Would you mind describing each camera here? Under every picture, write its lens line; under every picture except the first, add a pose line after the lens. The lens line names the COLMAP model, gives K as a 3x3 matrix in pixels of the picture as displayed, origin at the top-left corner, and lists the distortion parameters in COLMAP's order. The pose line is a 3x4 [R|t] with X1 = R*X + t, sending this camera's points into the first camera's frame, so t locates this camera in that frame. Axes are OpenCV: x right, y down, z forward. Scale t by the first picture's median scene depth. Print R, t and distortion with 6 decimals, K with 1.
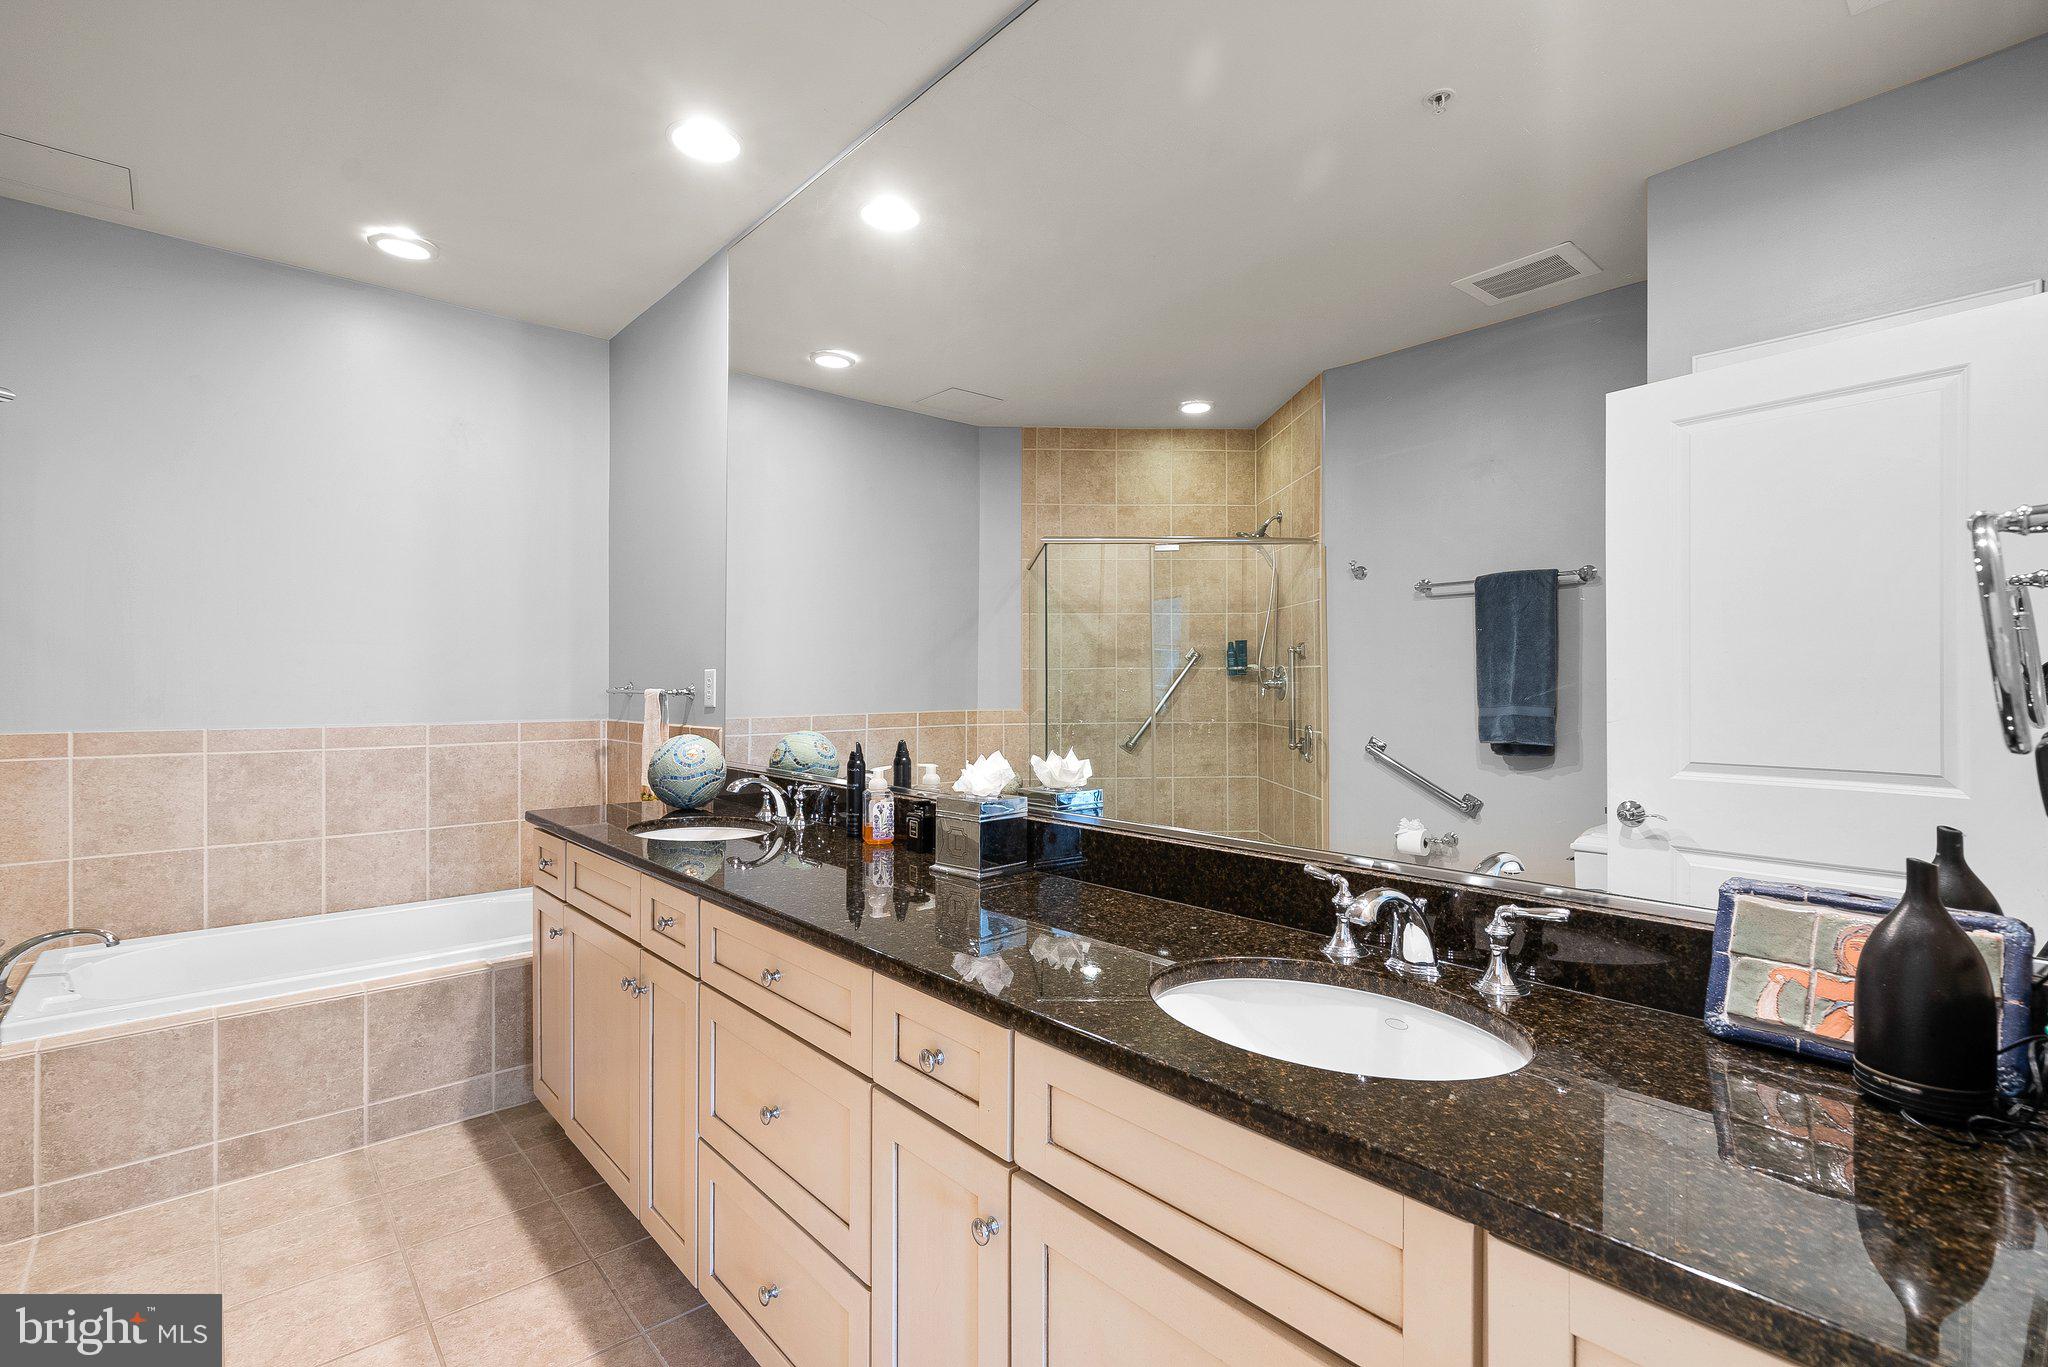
lens RADIAL K [[952.4, 0, 1044.2], [0, 952.4, 683.3], [0, 0, 1]] dist [-0.002674, 0.000947]
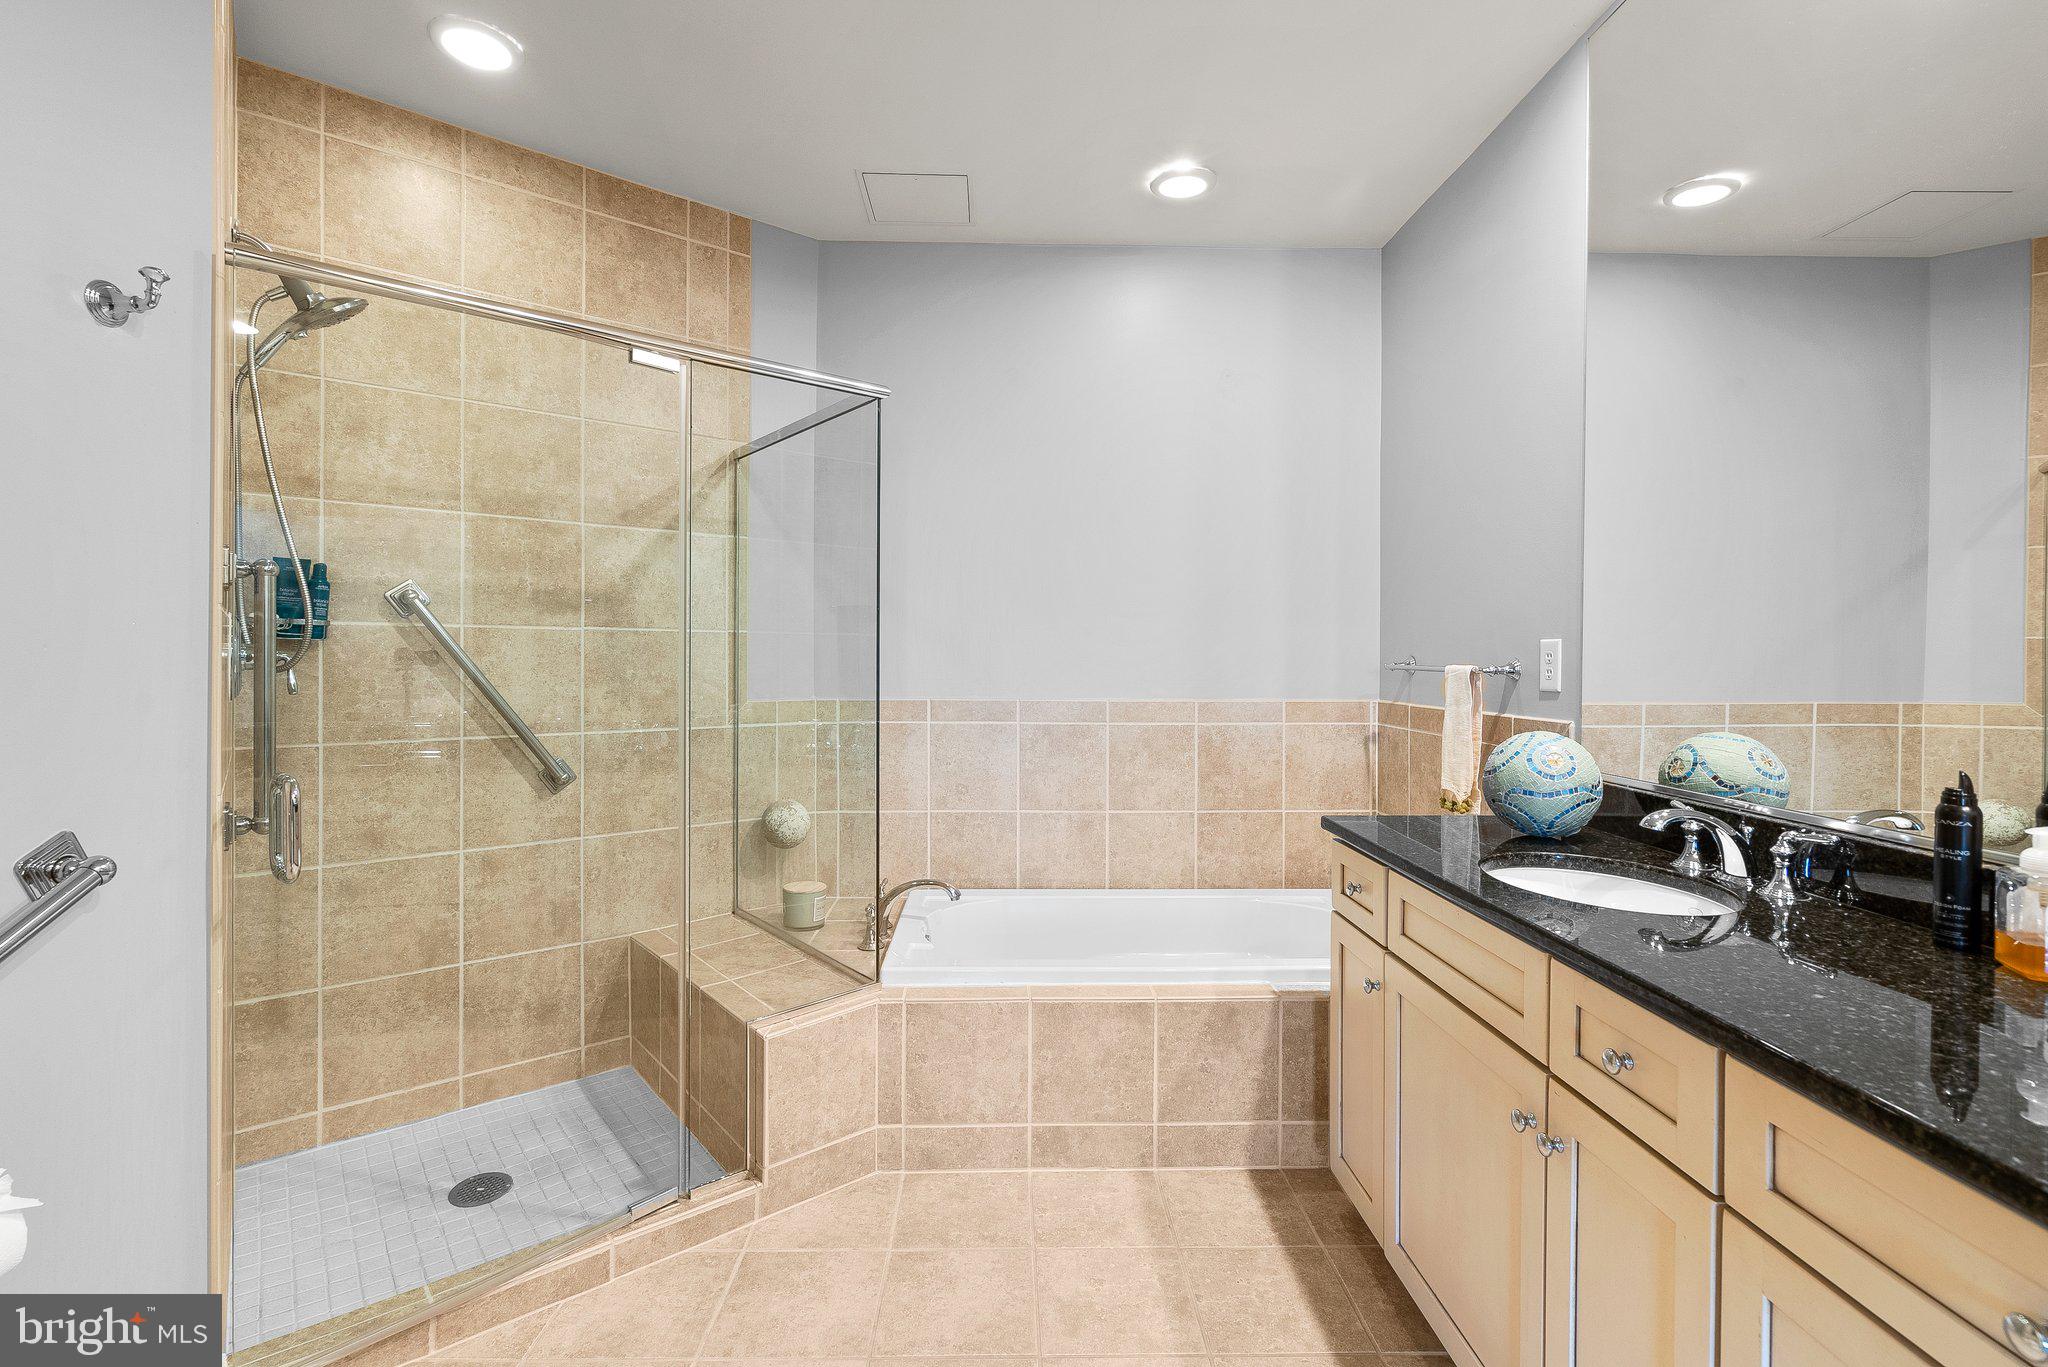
lens RADIAL K [[952.4, 0, 1019.8], [0, 952.4, 675.2], [0, 0, 1]] dist [-0.002674, 0.000947]
pose [[0.759949, 0.016059, -0.649784, -0.213408], [-0.004100, 0.999793, 0.019915, -0.000016], [0.649969, -0.012470, 0.759858, 0.217002]]
